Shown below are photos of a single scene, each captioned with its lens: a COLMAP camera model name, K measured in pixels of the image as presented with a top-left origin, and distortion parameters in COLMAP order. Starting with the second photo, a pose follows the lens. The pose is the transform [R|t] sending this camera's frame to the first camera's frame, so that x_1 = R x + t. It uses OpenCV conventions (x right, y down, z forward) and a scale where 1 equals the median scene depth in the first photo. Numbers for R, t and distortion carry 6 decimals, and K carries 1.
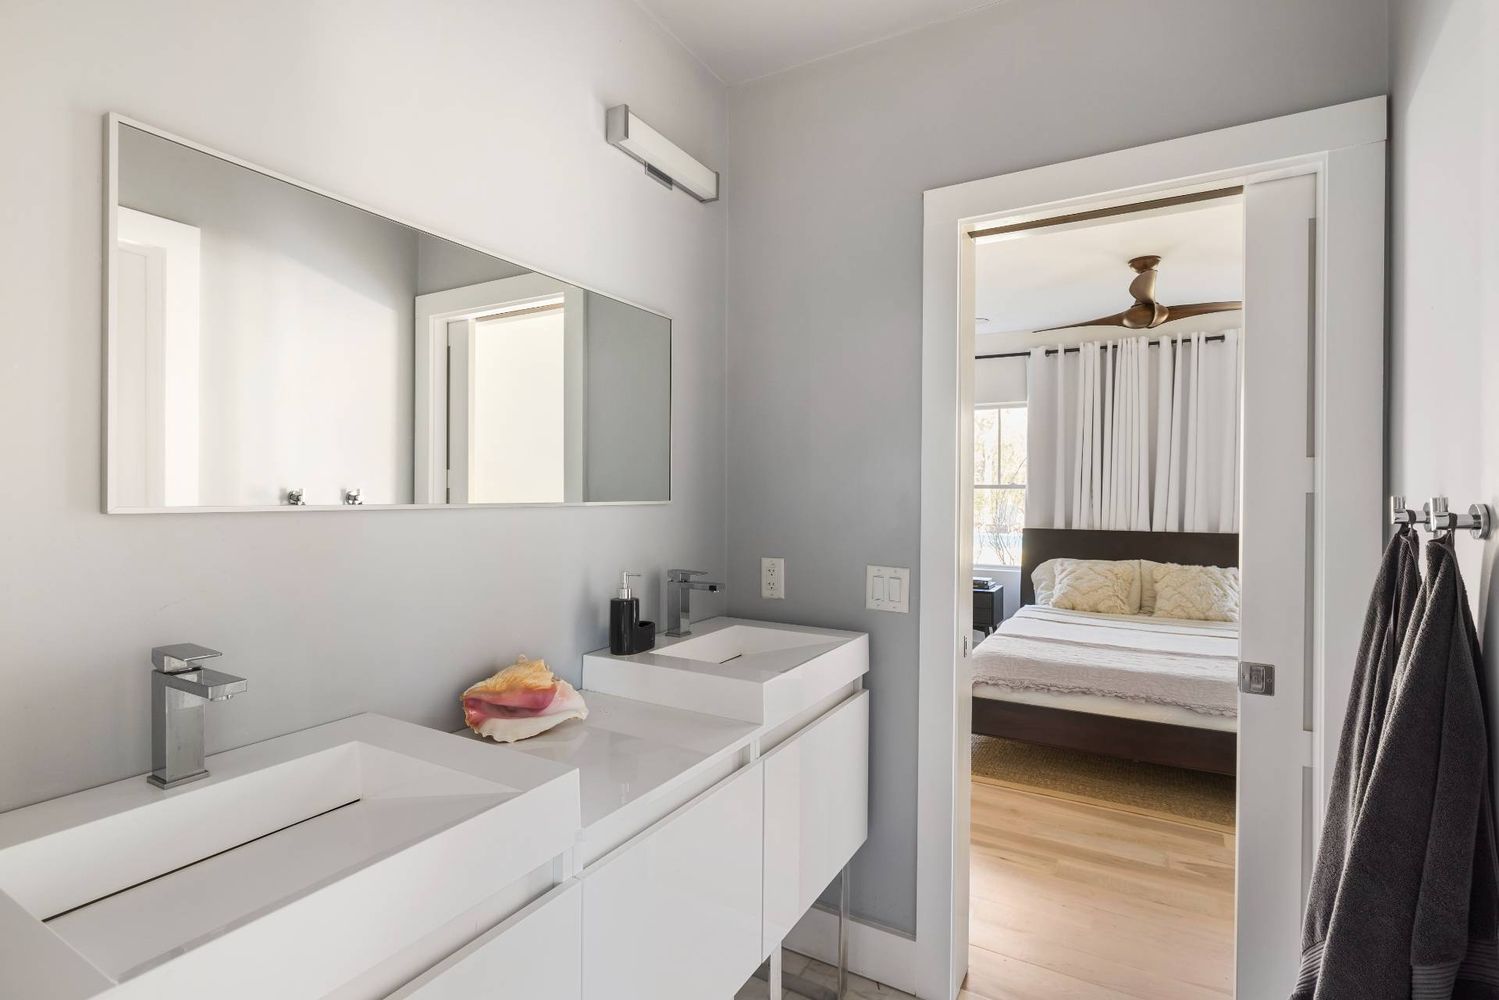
lens RADIAL K [[710.6, 0, 761.7], [0, 710.6, 492.6], [0, 0, 1]] dist [-0.003794, -0.000083]
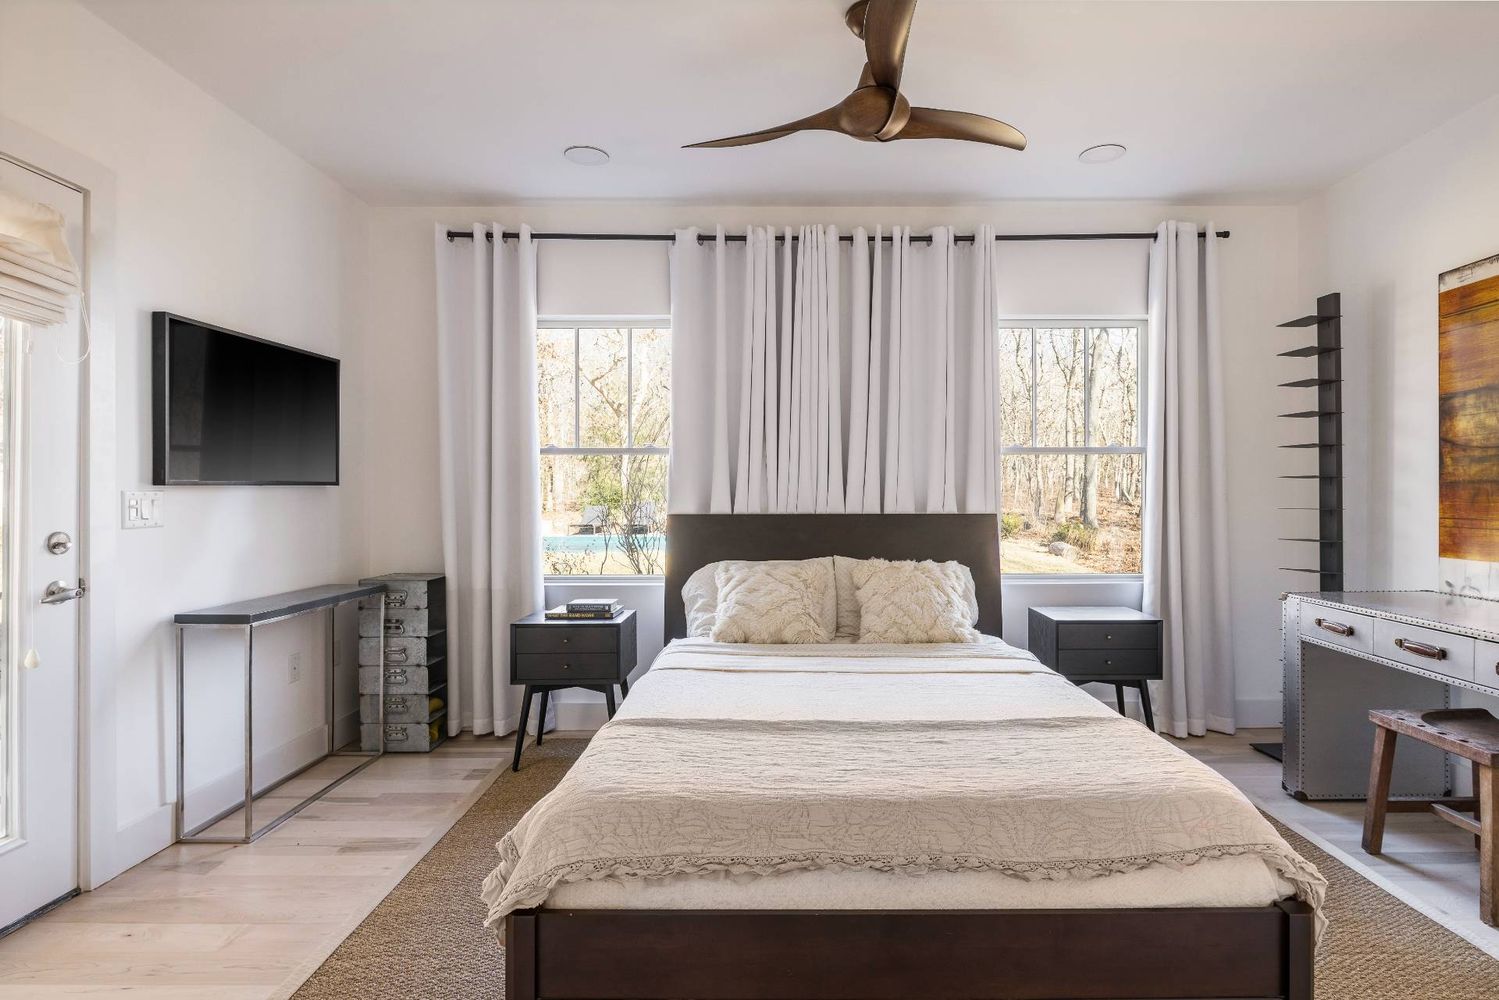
lens RADIAL K [[710.6, 0, 762.7], [0, 710.6, 497.5], [0, 0, 1]] dist [-0.003794, -0.000083]
pose [[0.883946, -0.009430, 0.467494, 0.161553], [0.010149, 0.999948, 0.000980, 0.038003], [-0.467479, 0.003879, 0.883996, 0.438913]]
